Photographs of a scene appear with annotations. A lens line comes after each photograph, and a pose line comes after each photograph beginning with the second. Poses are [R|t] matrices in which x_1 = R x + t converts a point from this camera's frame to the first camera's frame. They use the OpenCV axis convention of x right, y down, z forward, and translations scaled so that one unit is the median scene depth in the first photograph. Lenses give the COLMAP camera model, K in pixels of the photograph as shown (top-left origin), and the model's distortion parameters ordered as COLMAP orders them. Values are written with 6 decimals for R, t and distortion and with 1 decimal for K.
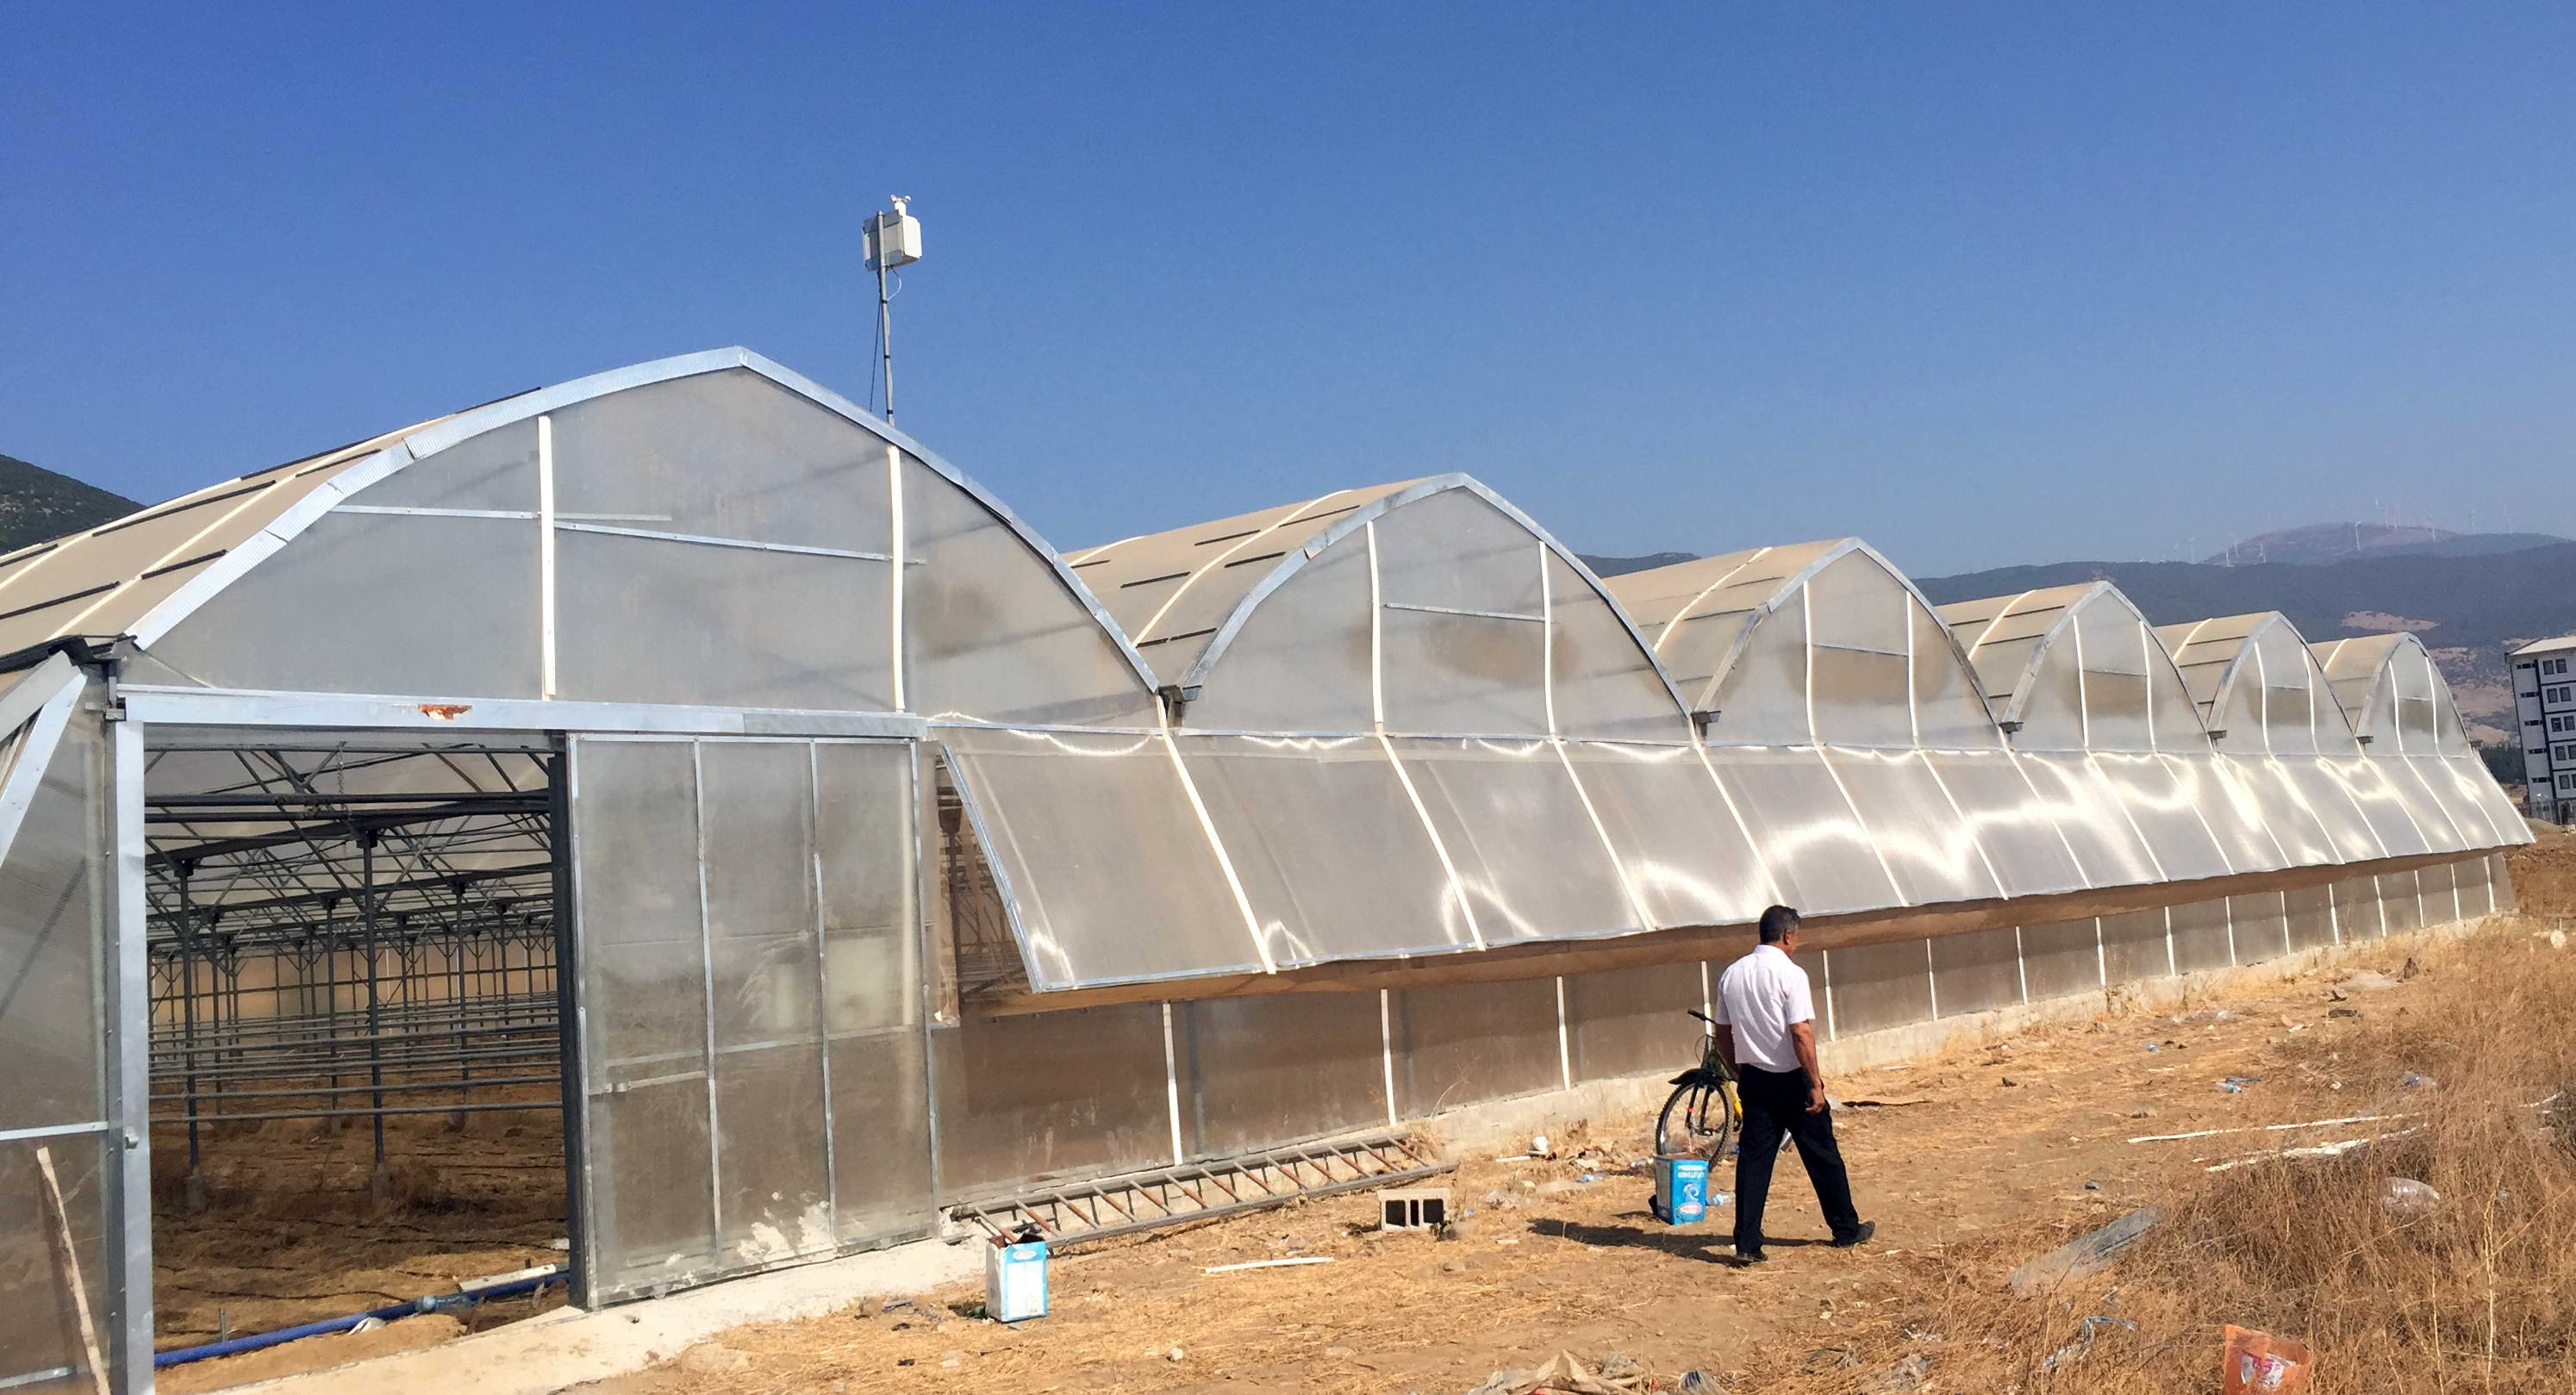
lens RADIAL K [[2381.9, 0, 1288.0], [0, 2381.9, 697.5], [0, 0, 1]] dist [0.086085, 0.000376]
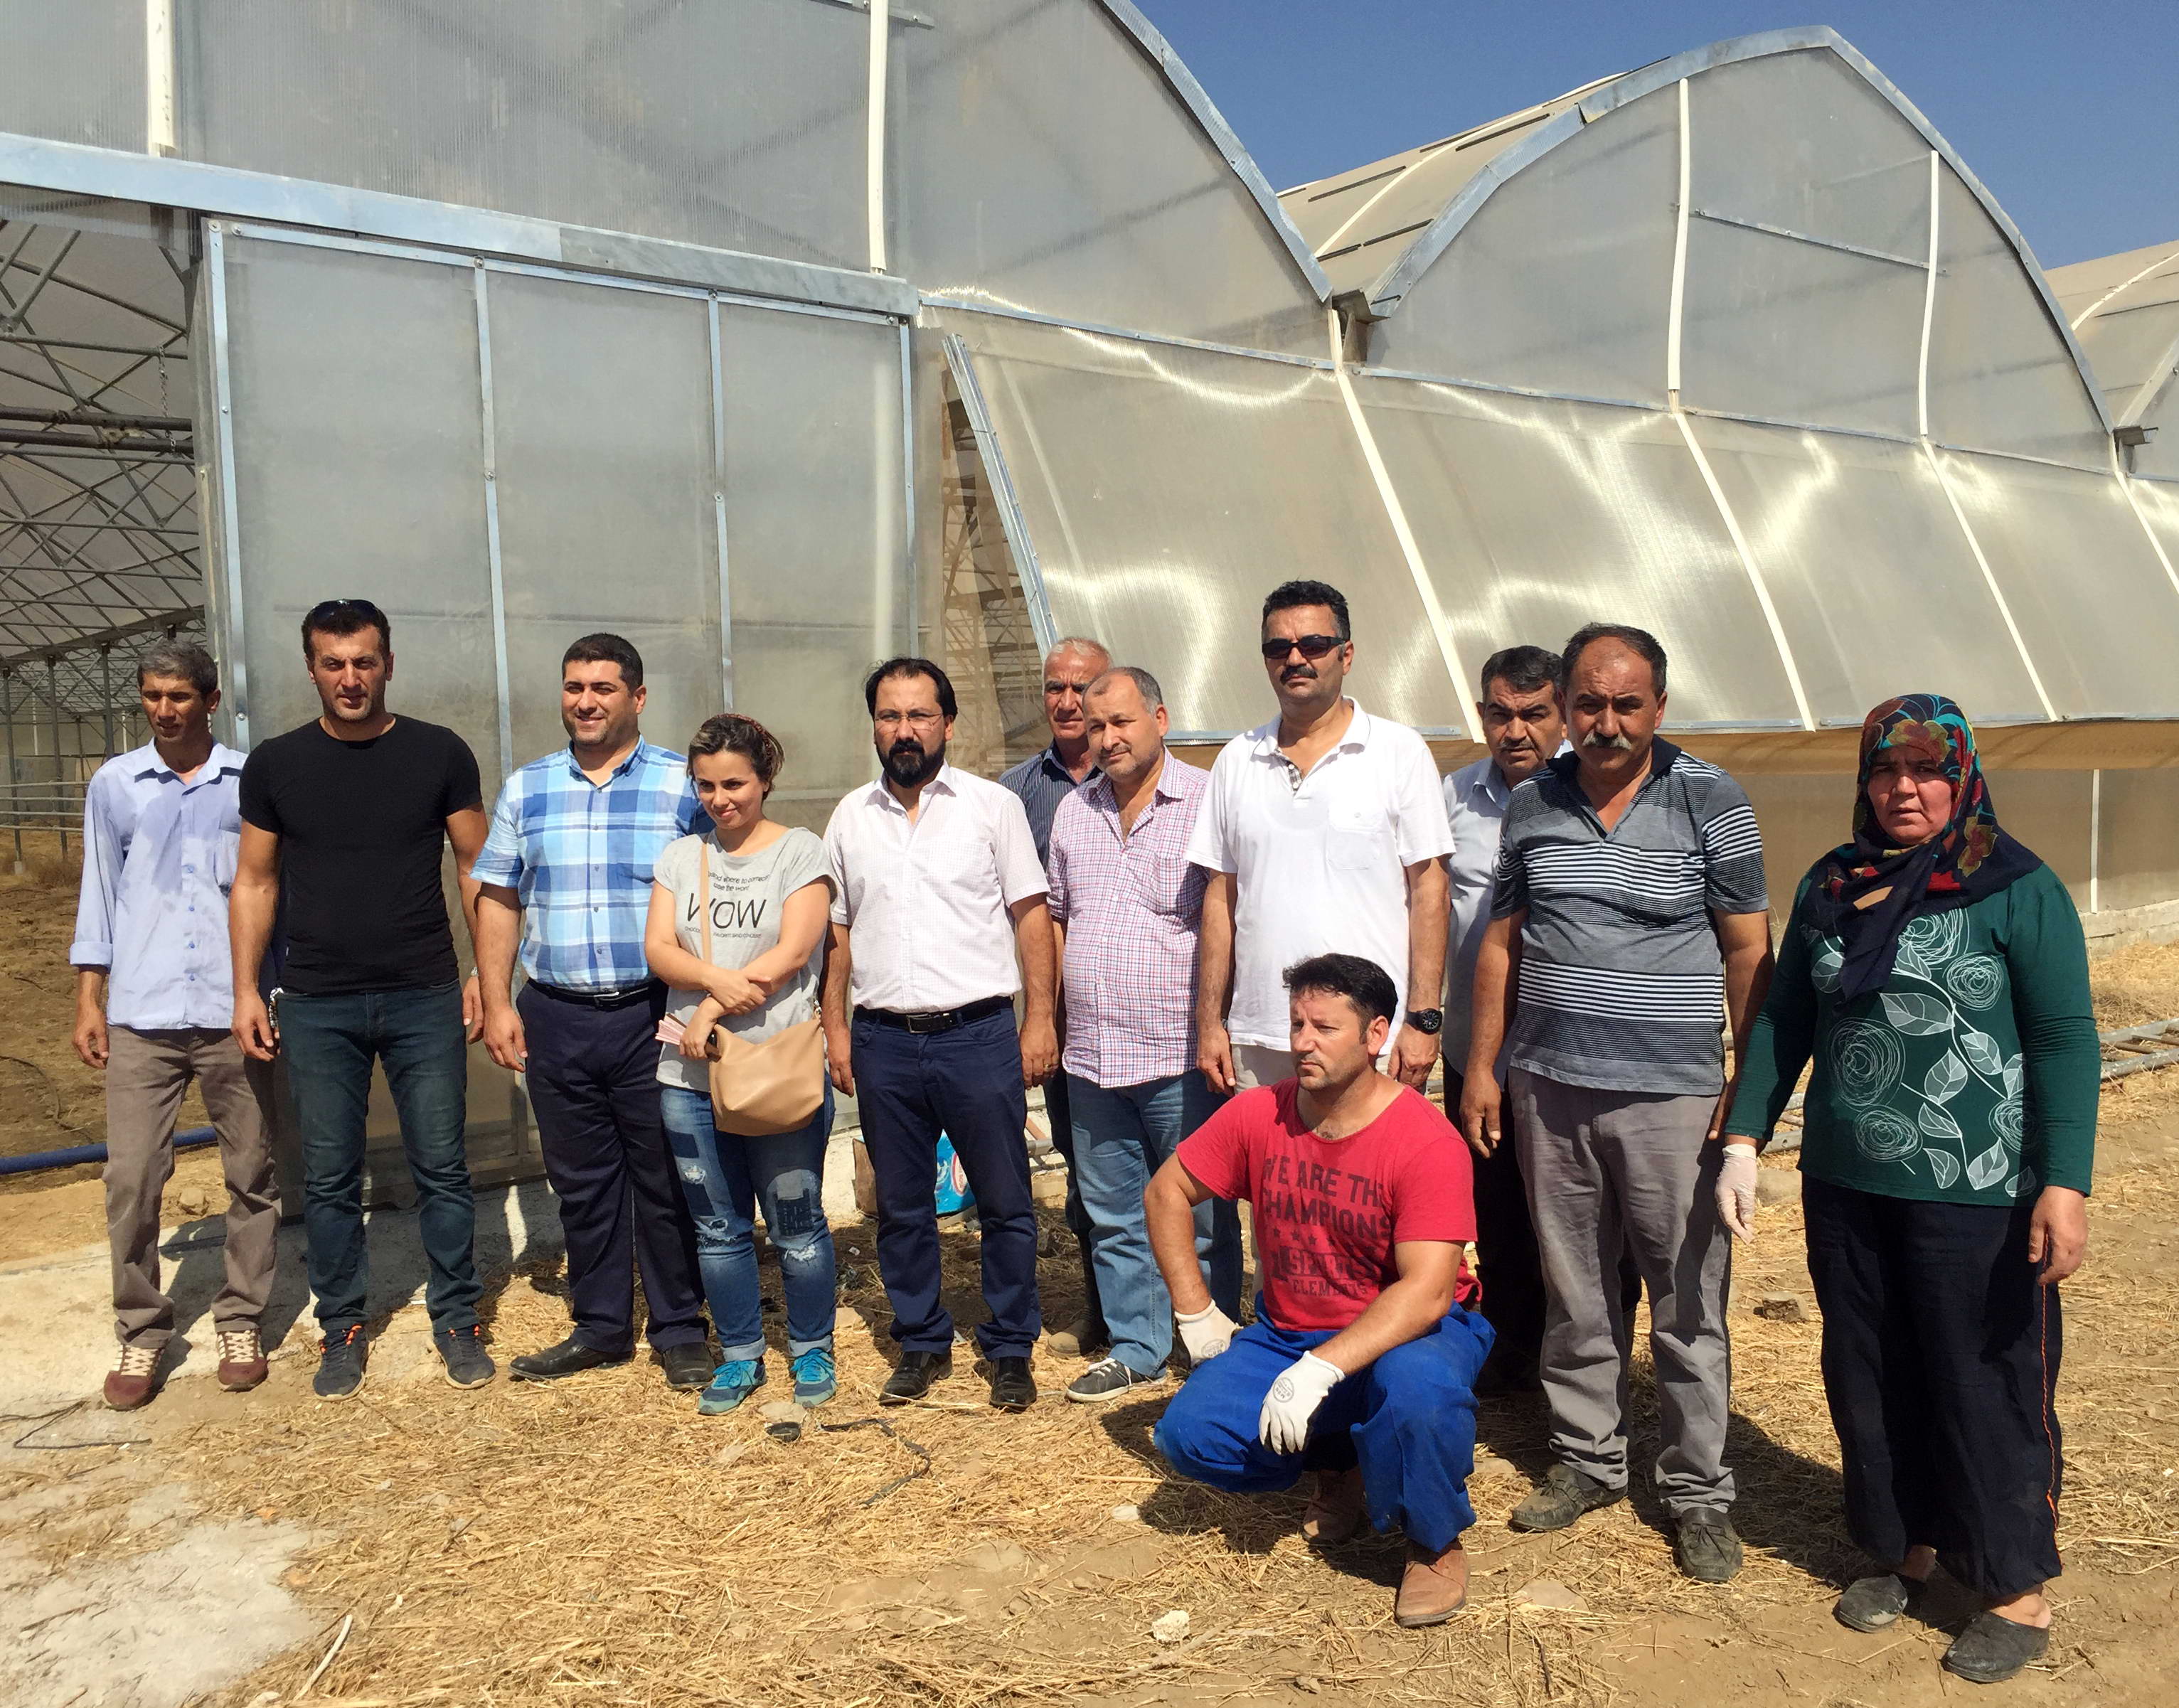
lens RADIAL K [[1964.2, 0, 1089.5], [0, 1964.2, 854.0], [0, 0, 1]] dist [0.004399, 0.001089]
pose [[0.973989, 0.068537, -0.215981, 0.006816], [-0.032522, 0.985574, 0.166088, 0.058102], [0.224248, -0.154744, 0.962168, 0.443541]]
